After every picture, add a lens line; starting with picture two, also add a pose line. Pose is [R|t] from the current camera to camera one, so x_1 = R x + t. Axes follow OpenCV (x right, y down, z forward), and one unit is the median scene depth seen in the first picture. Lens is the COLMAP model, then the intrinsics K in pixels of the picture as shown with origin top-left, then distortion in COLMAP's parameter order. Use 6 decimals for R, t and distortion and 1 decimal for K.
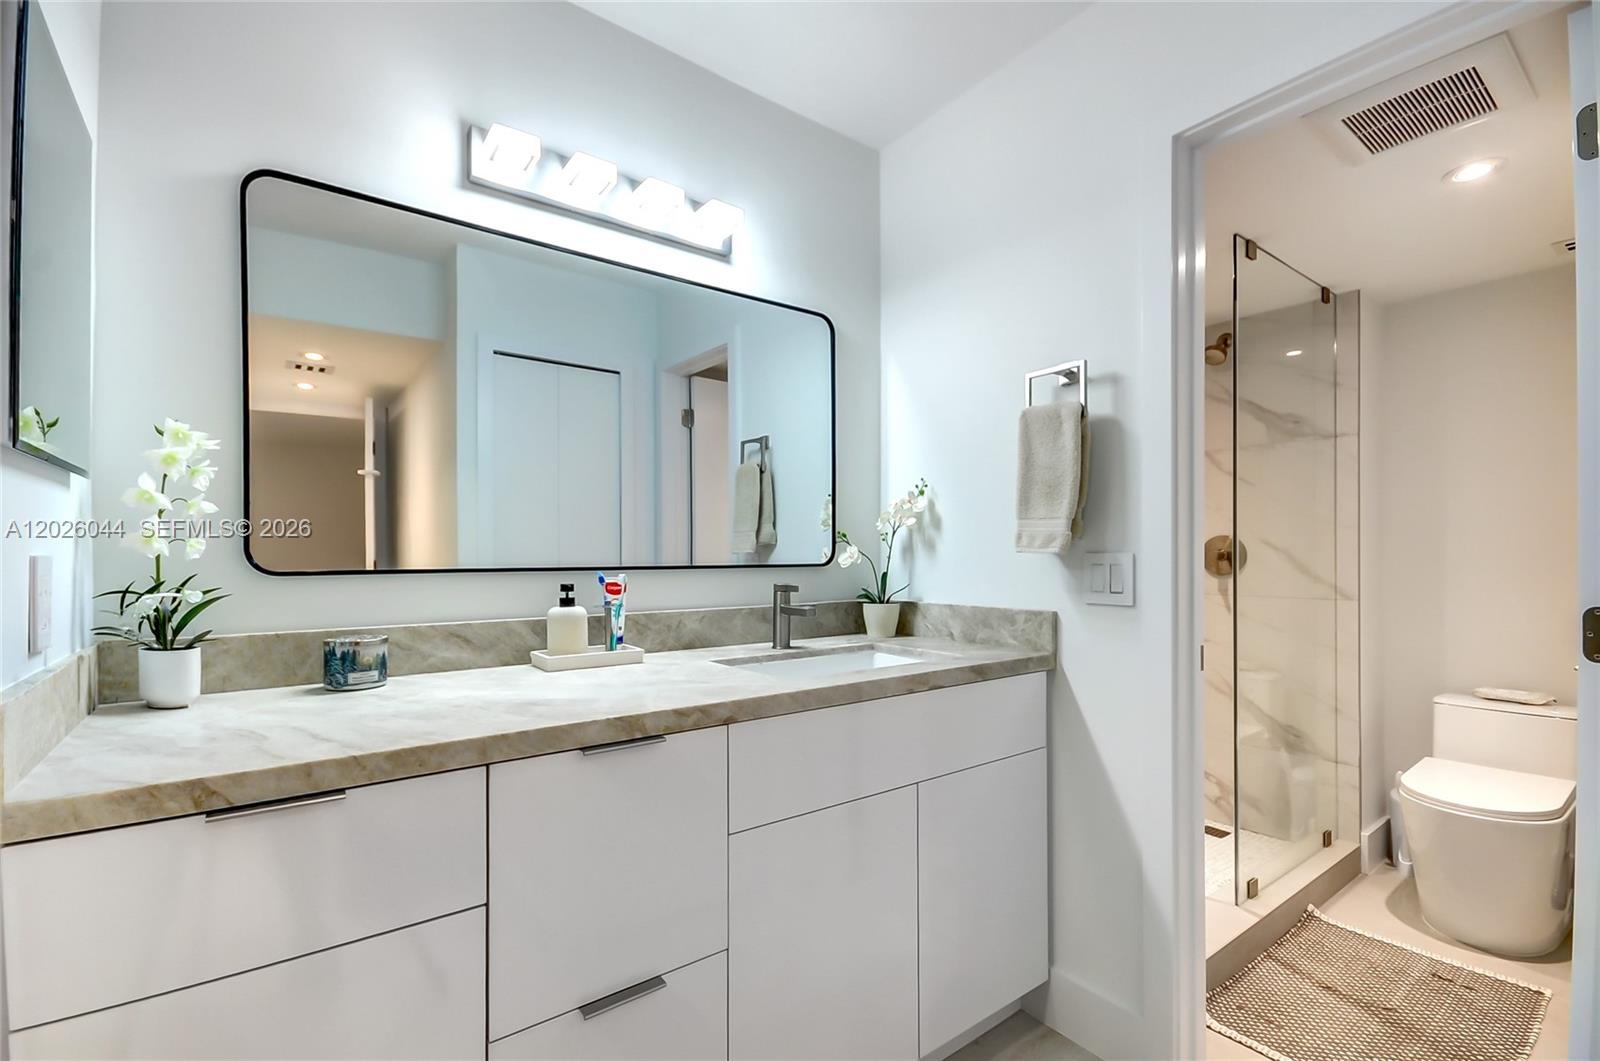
lens RADIAL K [[708.3, 0, 797.8], [0, 708.3, 544.8], [0, 0, 1]] dist [0.012227, -0.006296]
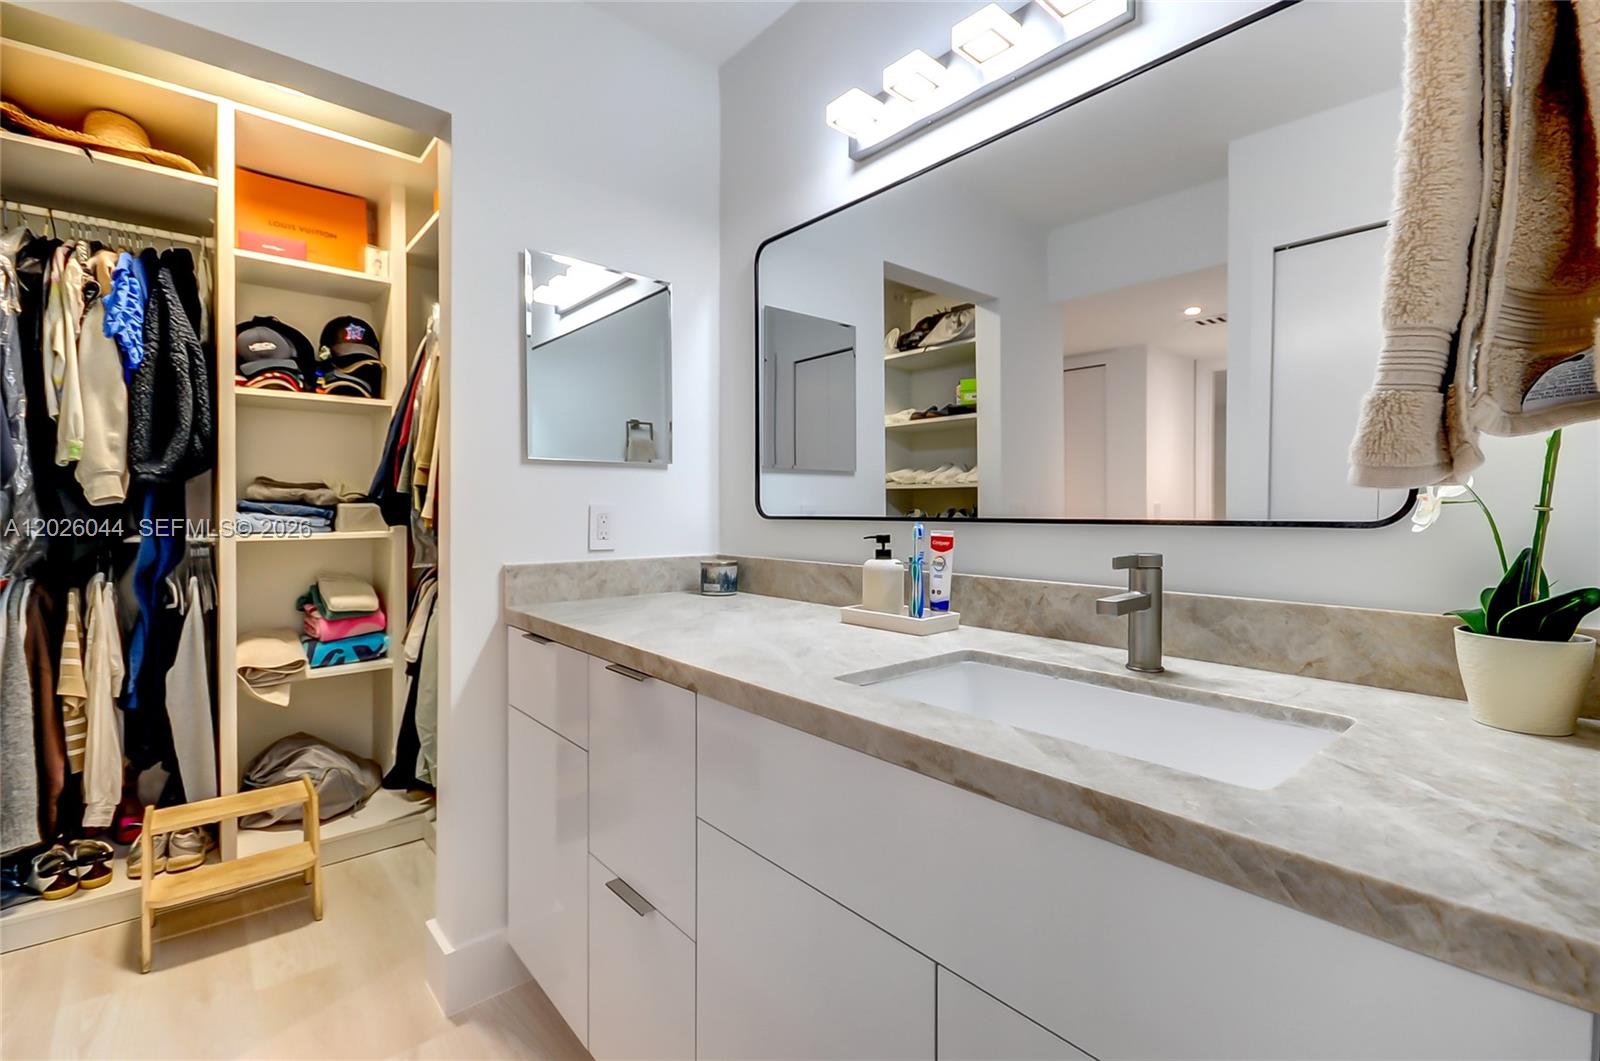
lens RADIAL K [[708.3, 0, 798.7], [0, 708.3, 520.0], [0, 0, 1]] dist [0.012227, -0.006296]
pose [[0.064835, 0.015446, -0.997776, 0.609197], [0.014277, 0.999763, 0.016405, 0.018015], [0.997794, -0.015309, 0.064599, 0.819961]]
